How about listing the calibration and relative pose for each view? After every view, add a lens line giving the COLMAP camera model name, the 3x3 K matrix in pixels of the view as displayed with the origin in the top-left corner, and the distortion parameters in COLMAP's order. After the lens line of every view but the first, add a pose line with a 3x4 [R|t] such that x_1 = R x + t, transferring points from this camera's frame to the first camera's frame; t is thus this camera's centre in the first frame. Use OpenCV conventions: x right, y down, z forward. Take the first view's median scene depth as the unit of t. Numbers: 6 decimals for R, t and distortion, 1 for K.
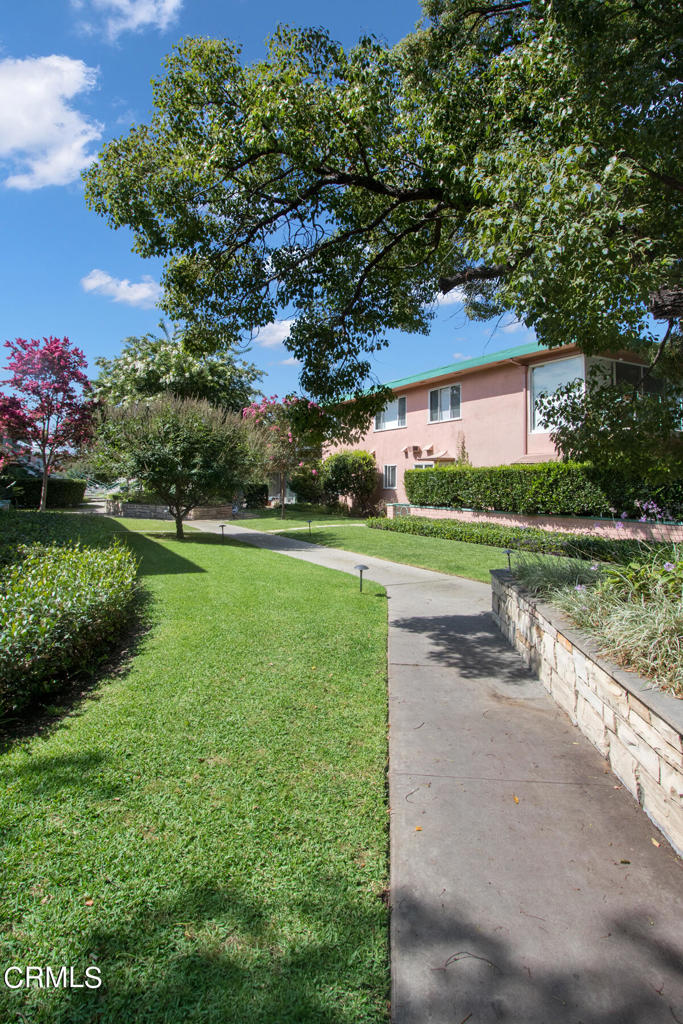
lens RADIAL K [[489.0, 0, 341.4], [0, 489.0, 511.8], [0, 0, 1]] dist [-0.009137, 0.001002]
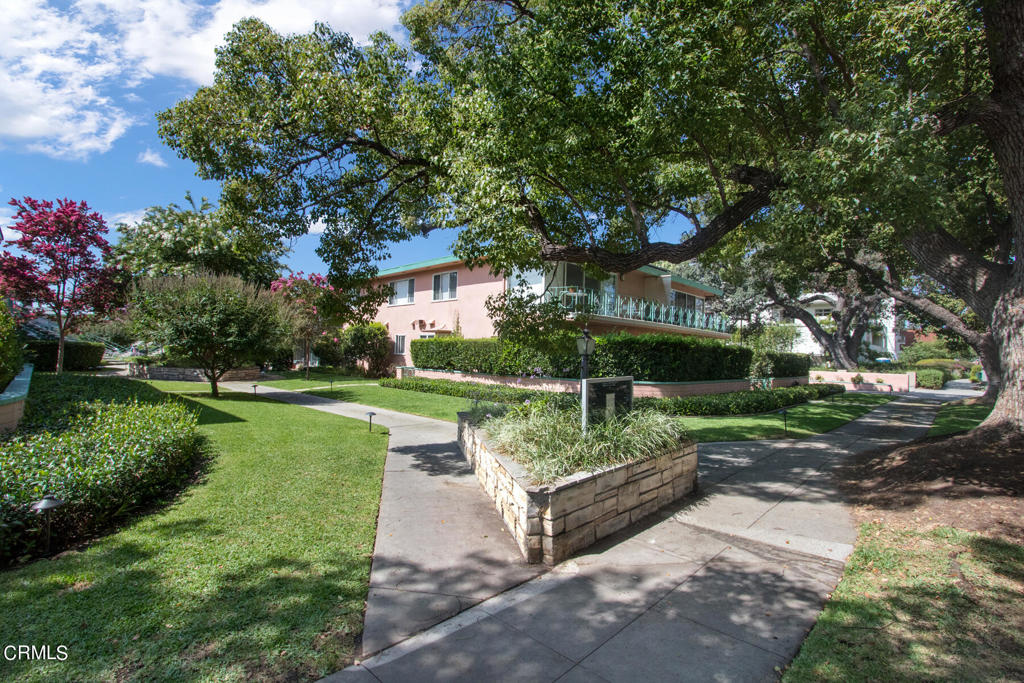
lens RADIAL K [[489.0, 0, 469.6], [0, 489.0, 339.4], [0, 0, 1]] dist [-0.009137, 0.001002]
pose [[0.977065, 0.011226, 0.212647, 0.015720], [0.003638, 0.997584, -0.069380, 0.000225], [-0.212912, 0.068563, 0.974663, -0.377630]]
